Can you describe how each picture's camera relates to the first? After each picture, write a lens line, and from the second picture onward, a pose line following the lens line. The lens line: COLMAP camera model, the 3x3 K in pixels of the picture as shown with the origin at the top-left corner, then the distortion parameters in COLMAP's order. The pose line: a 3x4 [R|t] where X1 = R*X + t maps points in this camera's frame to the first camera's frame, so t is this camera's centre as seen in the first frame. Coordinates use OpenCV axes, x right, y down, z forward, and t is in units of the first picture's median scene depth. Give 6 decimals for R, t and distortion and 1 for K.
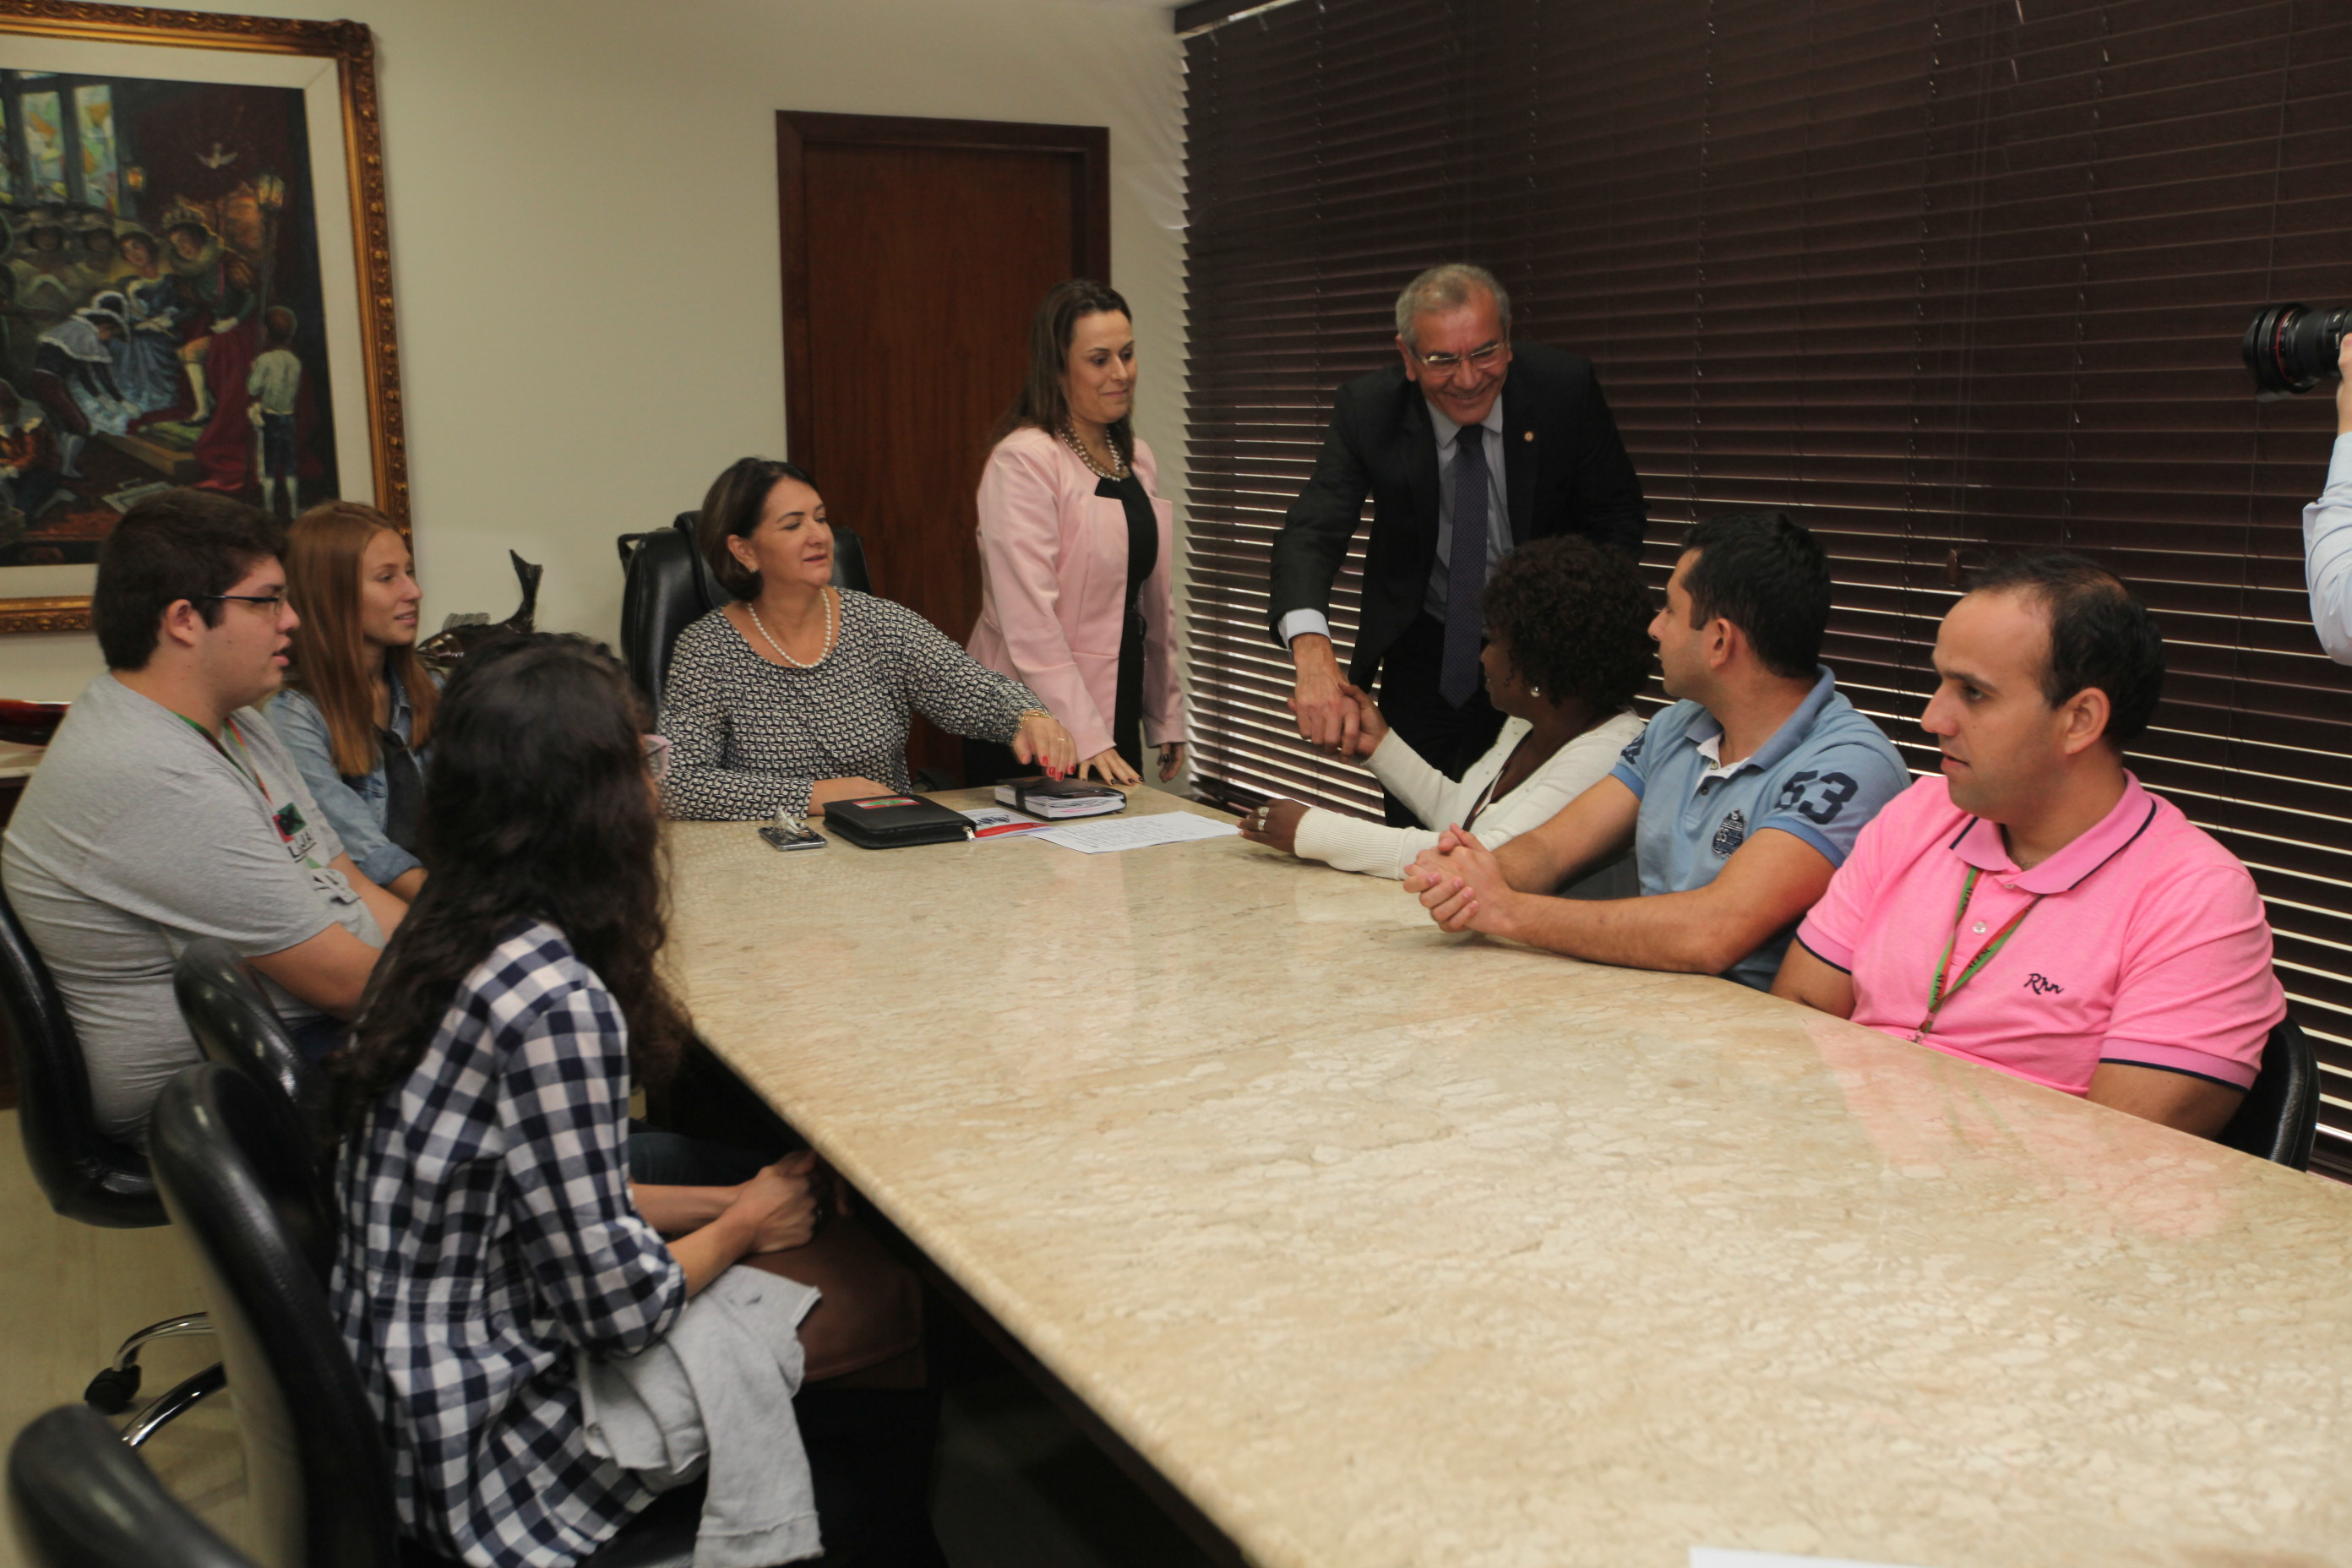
lens RADIAL K [[2240.2, 0, 1176.0], [0, 2240.2, 784.0], [0, 0, 1]] dist [-0.014504, 0.159749]
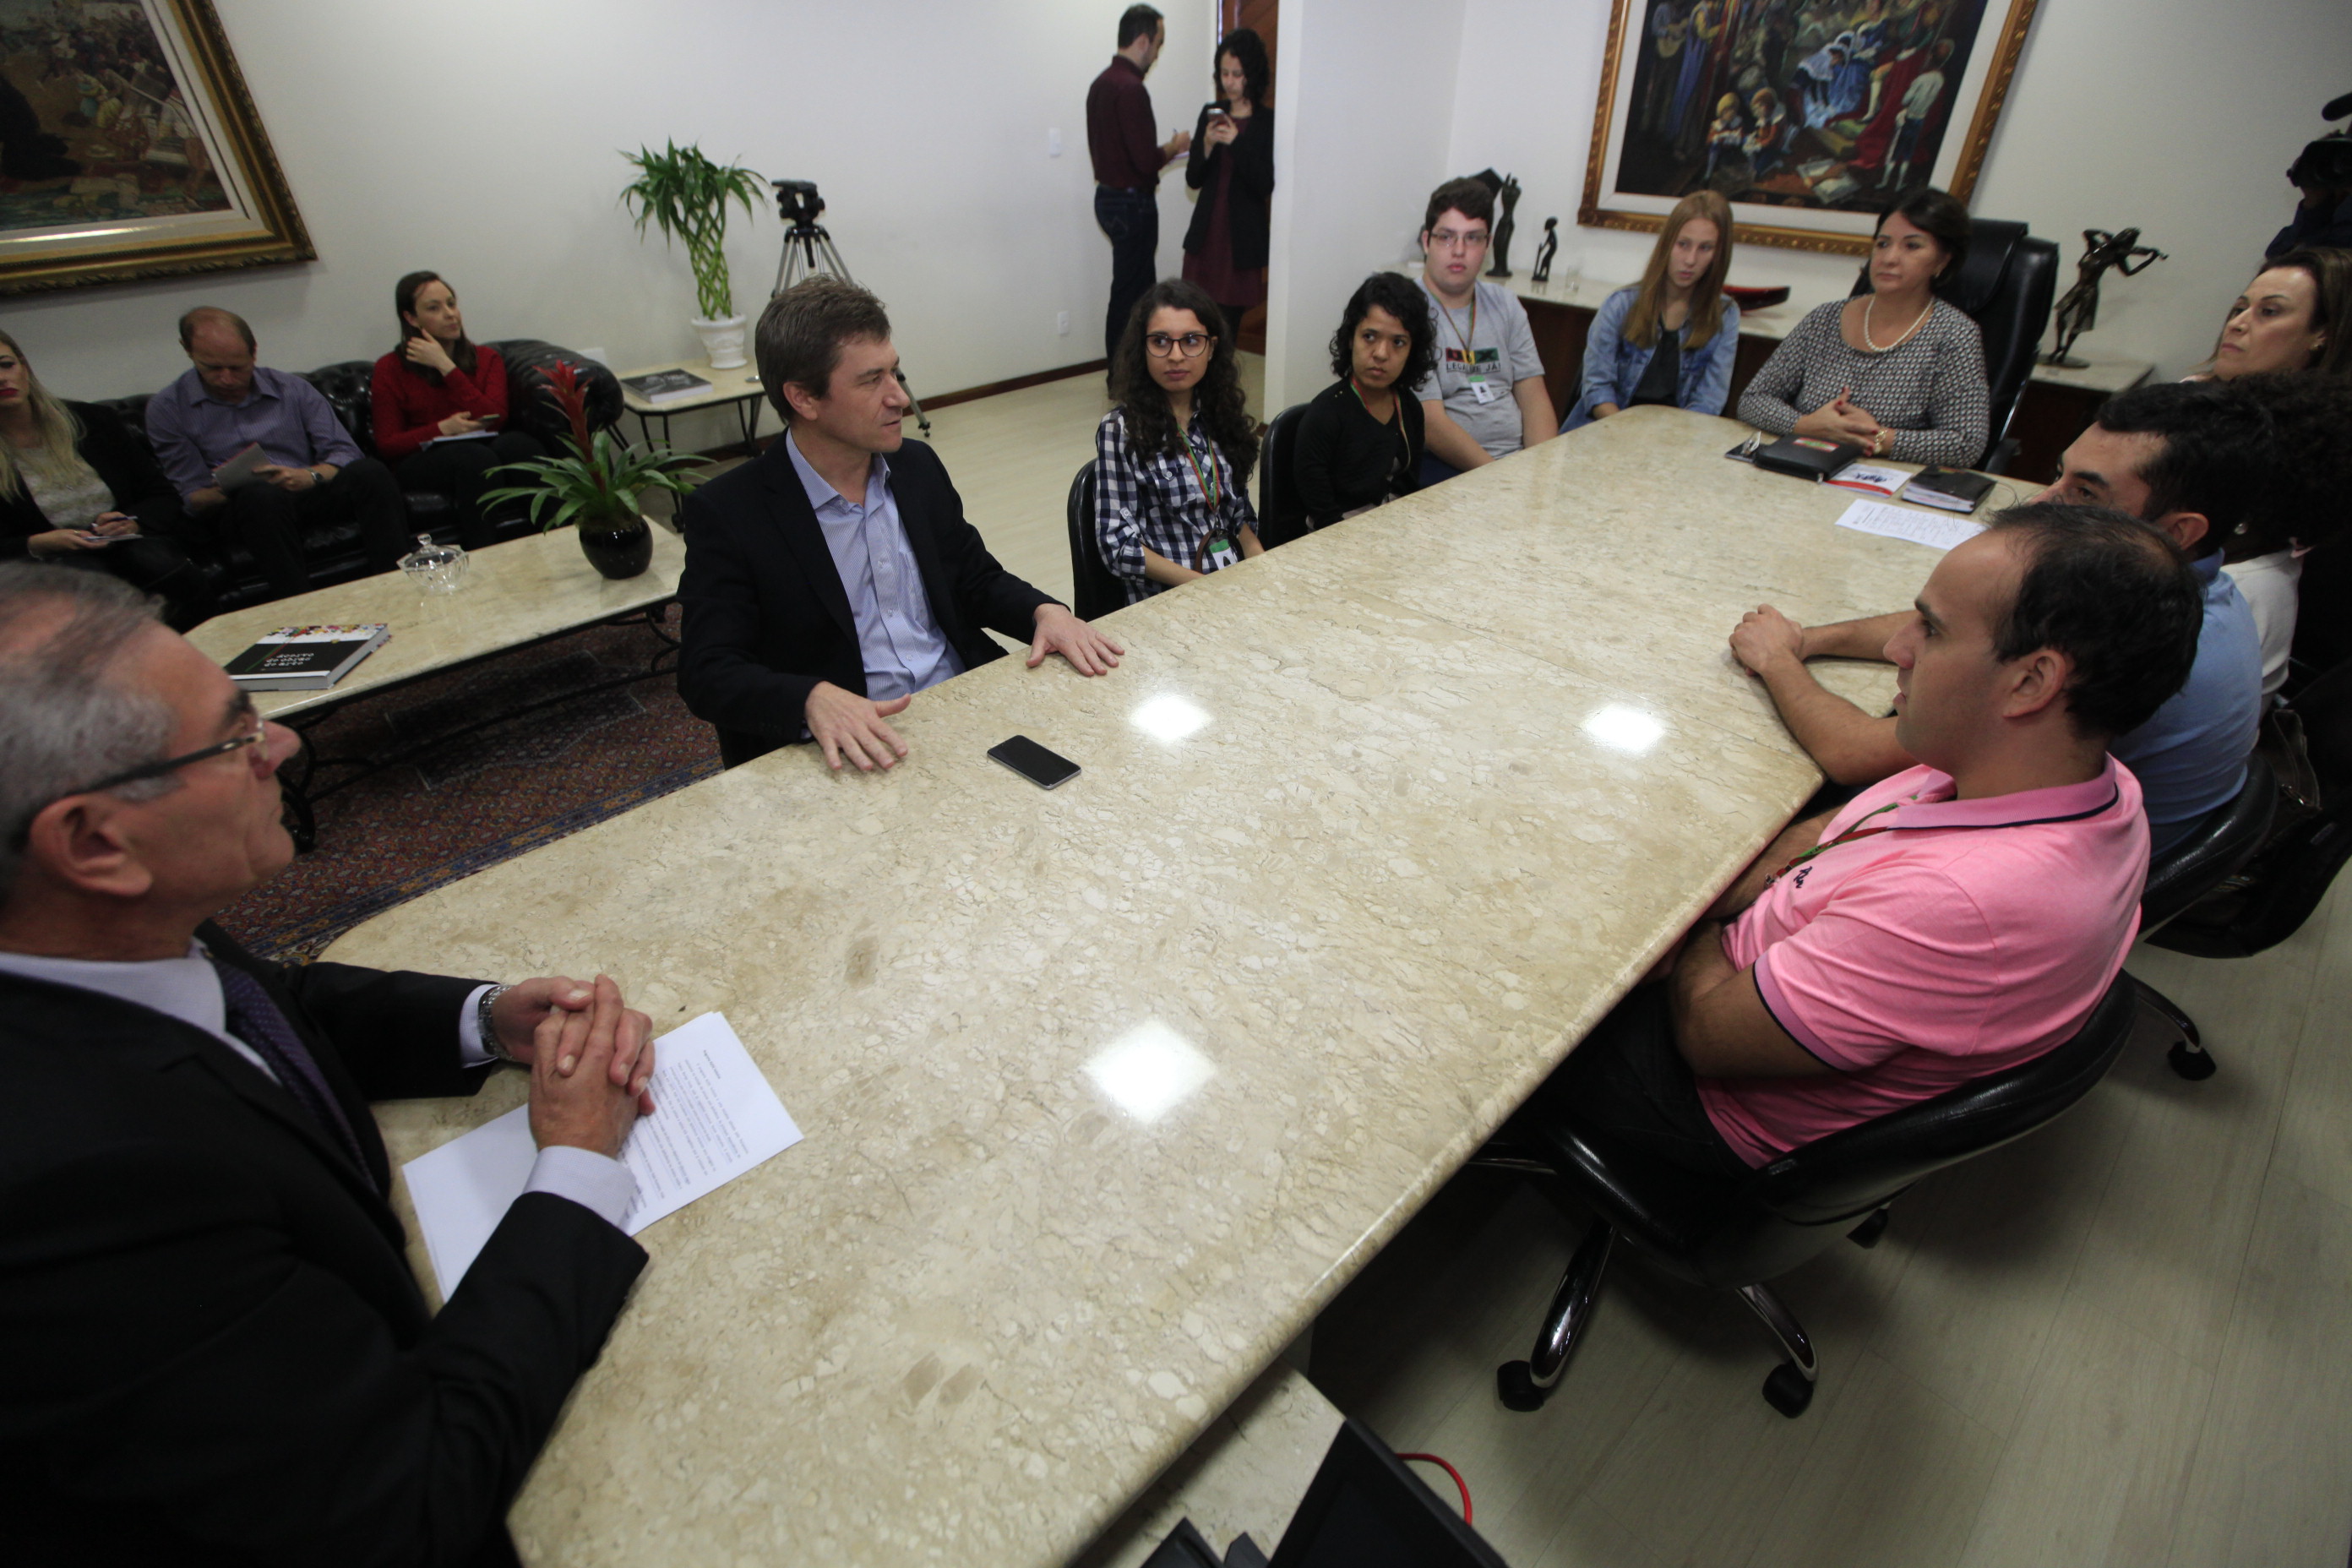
lens RADIAL K [[1079.6, 0, 1176.0], [0, 1079.6, 784.0], [0, 0, 1]] dist [-0.059682, 0.023202]
pose [[0.291495, 0.549461, -0.783022, 0.671076], [-0.154458, 0.834865, 0.528340, -0.178110], [0.944020, -0.033065, 0.328228, 0.535992]]
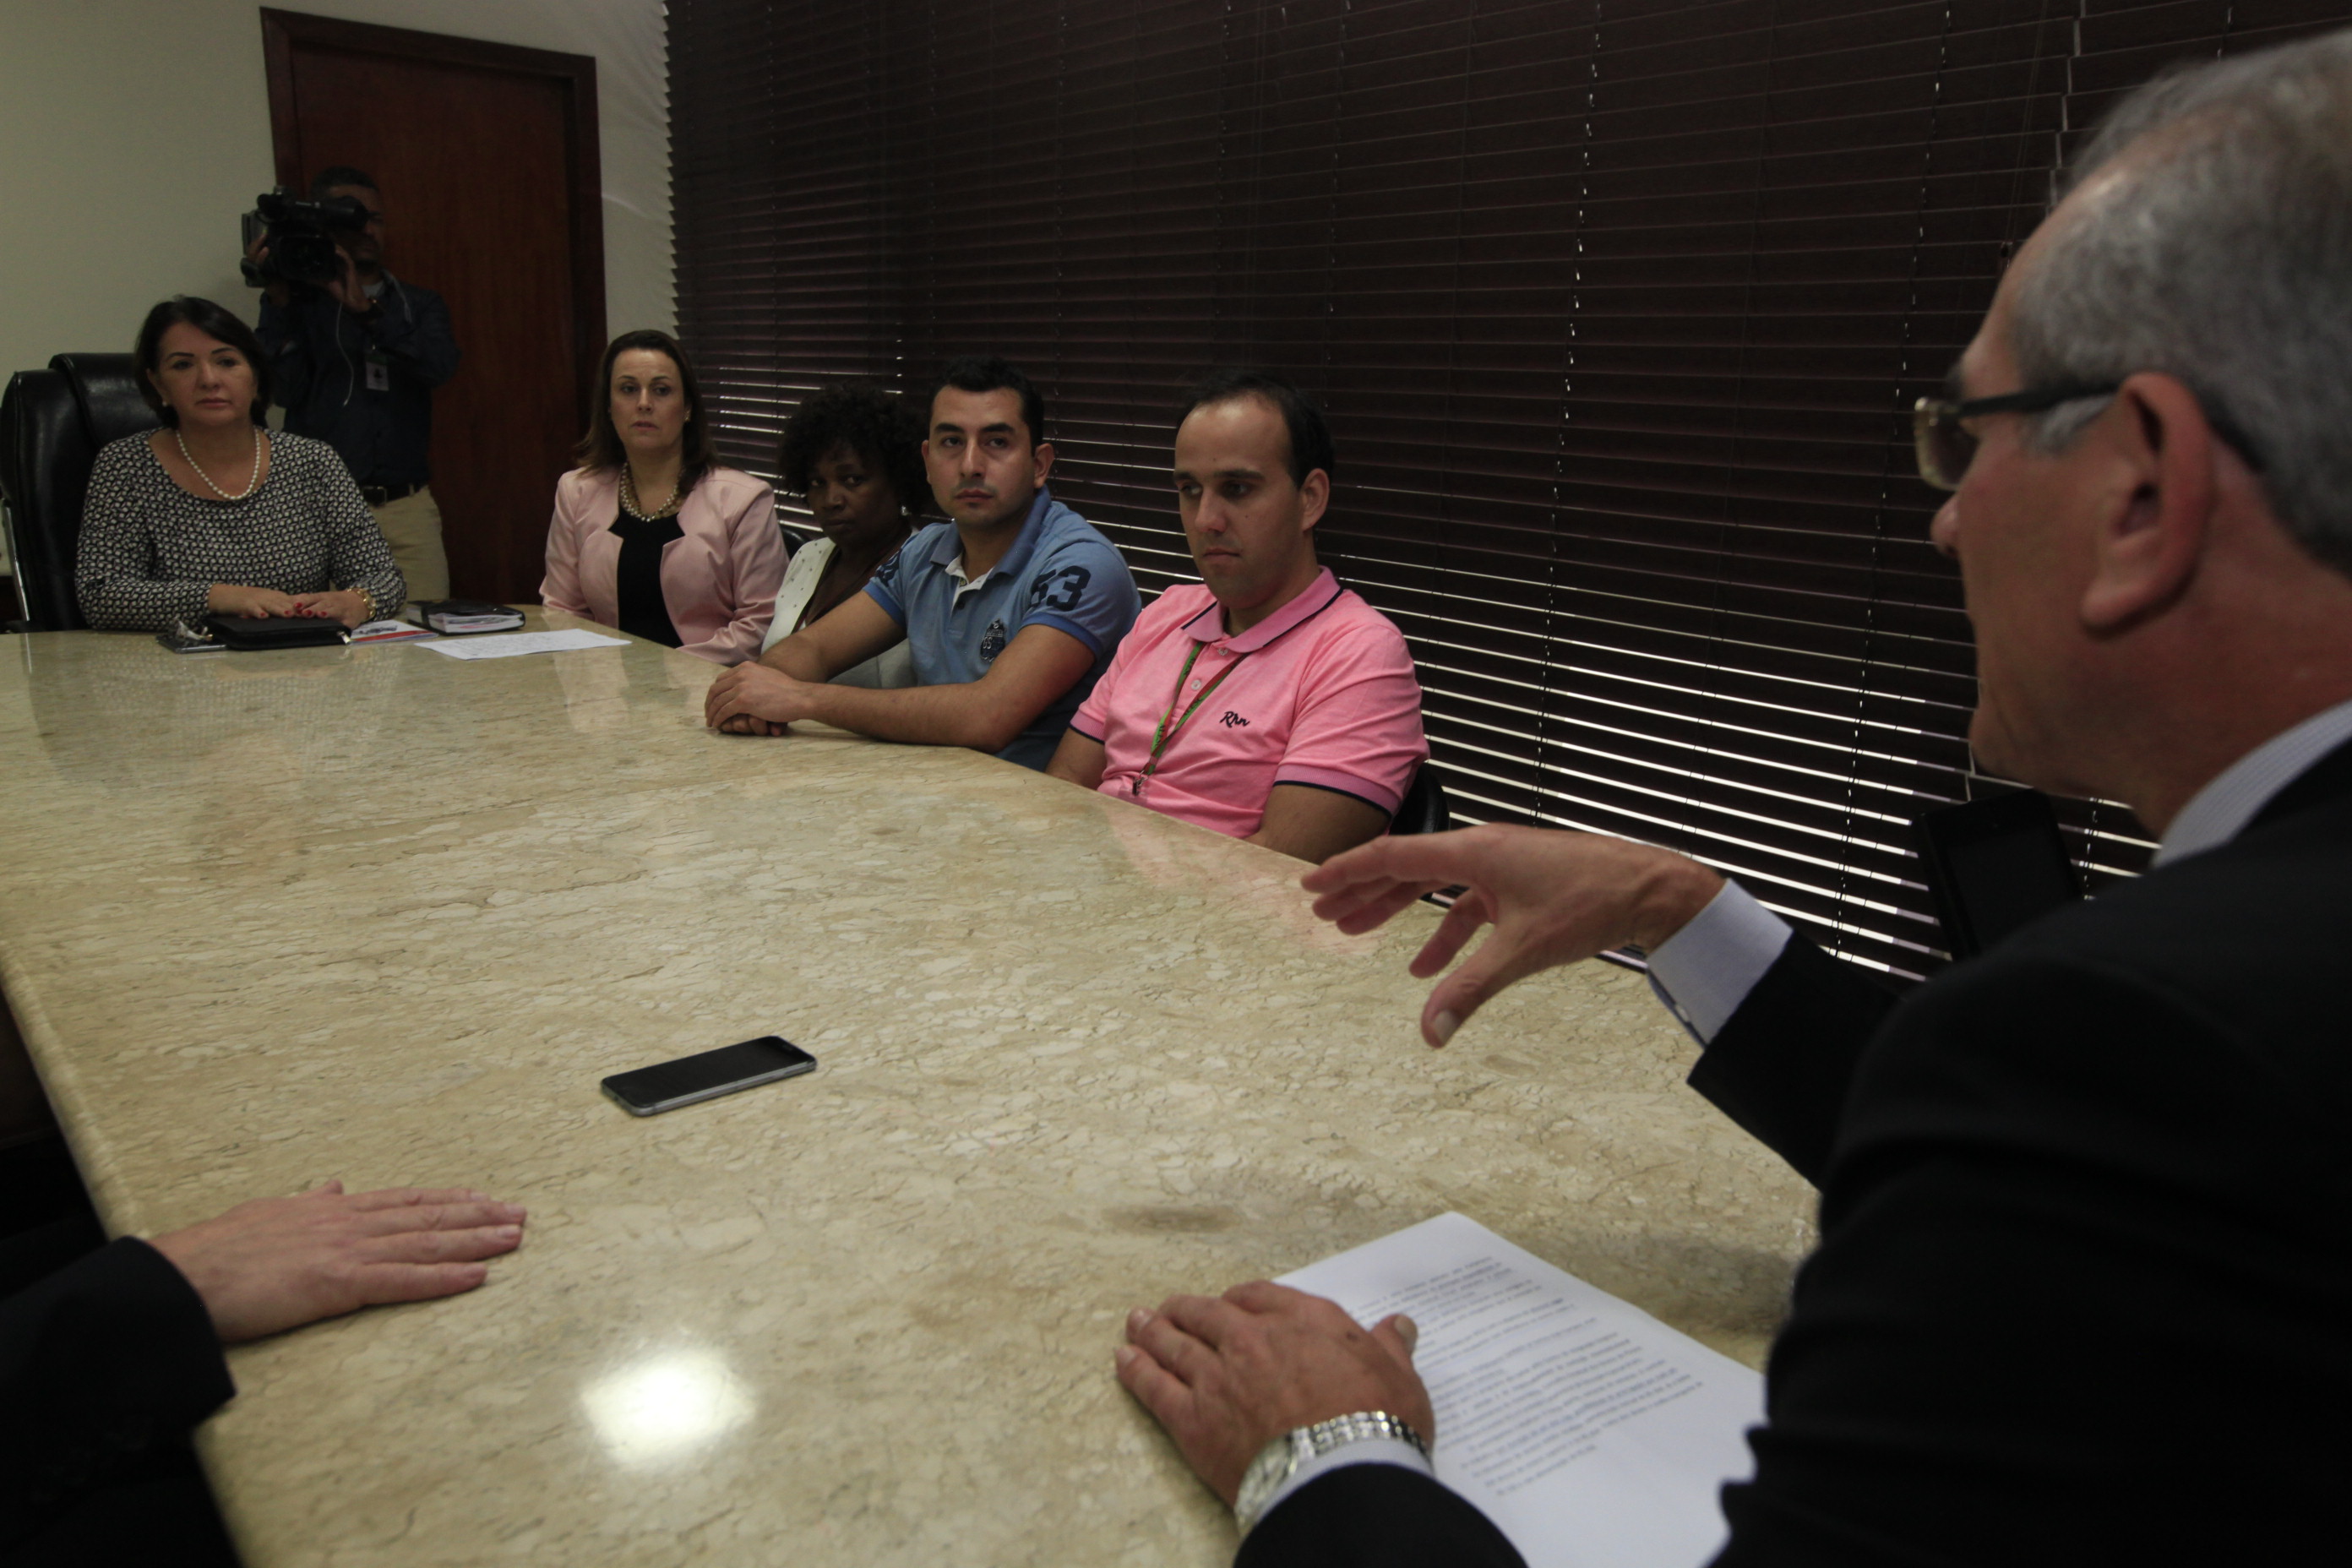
lens RADIAL K [[1728.3, 0, 1176.0], [0, 1728.3, 784.0], [0, 0, 1]] dist [-0.030503, 0.076737]
pose [[0.976369, -0.012710, 0.215737, 0.173510], [-0.001687, 0.997791, 0.066416, 0.051149], [-0.216104, -0.065211, 0.974190, 0.134911]]
